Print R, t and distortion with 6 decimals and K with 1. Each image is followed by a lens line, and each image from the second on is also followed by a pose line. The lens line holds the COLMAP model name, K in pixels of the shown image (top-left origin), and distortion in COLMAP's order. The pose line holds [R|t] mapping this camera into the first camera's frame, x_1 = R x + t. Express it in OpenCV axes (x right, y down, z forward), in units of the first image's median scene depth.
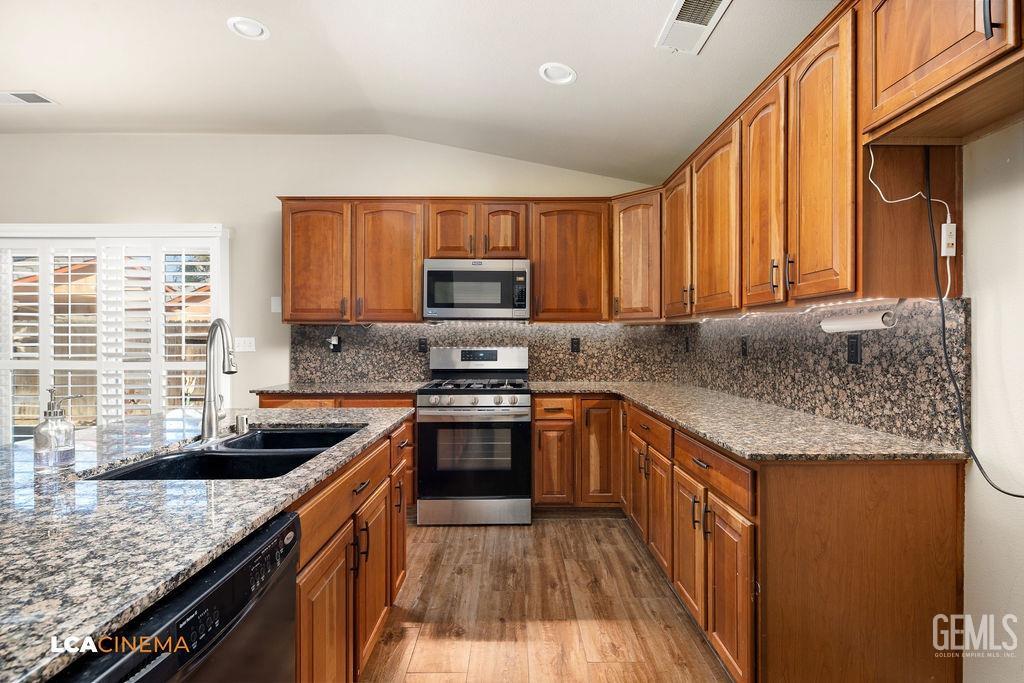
lens RADIAL K [[503.8, 0, 513.5], [0, 503.8, 340.8], [0, 0, 1]] dist [-0.002507, -0.000078]
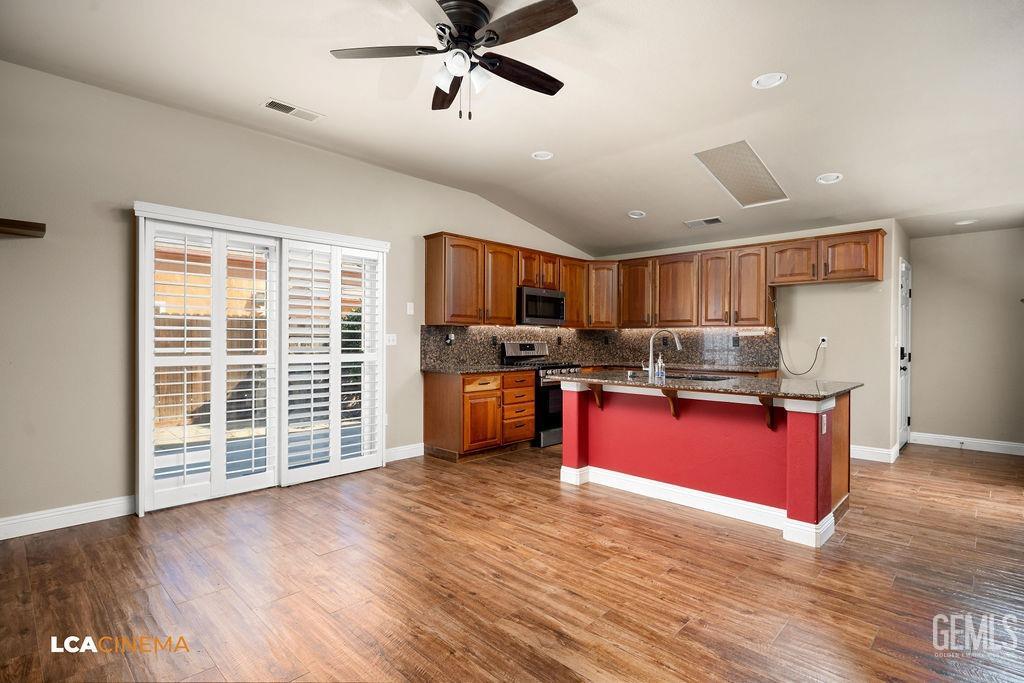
lens RADIAL K [[503.8, 0, 513.5], [0, 503.8, 342.1], [0, 0, 1]] dist [-0.002507, -0.000078]
pose [[0.699630, 0.000713, 0.714505, -1.274049], [-0.005209, 0.999978, 0.004103, 0.007179], [-0.714486, -0.006593, 0.699619, -0.094757]]
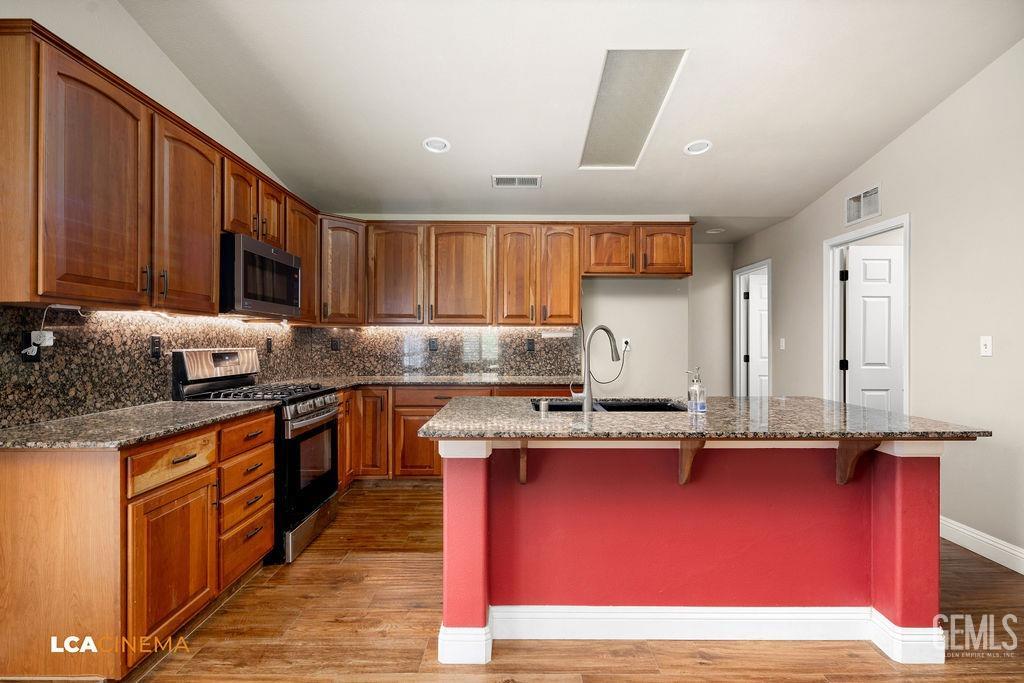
lens RADIAL K [[503.8, 0, 519.6], [0, 503.8, 339.7], [0, 0, 1]] dist [-0.002507, -0.000078]
pose [[-0.007342, 0.004870, 0.999961, -0.893241], [-0.000647, 0.999988, -0.004874, 0.002214], [-0.999973, -0.000682, -0.007339, 0.549931]]
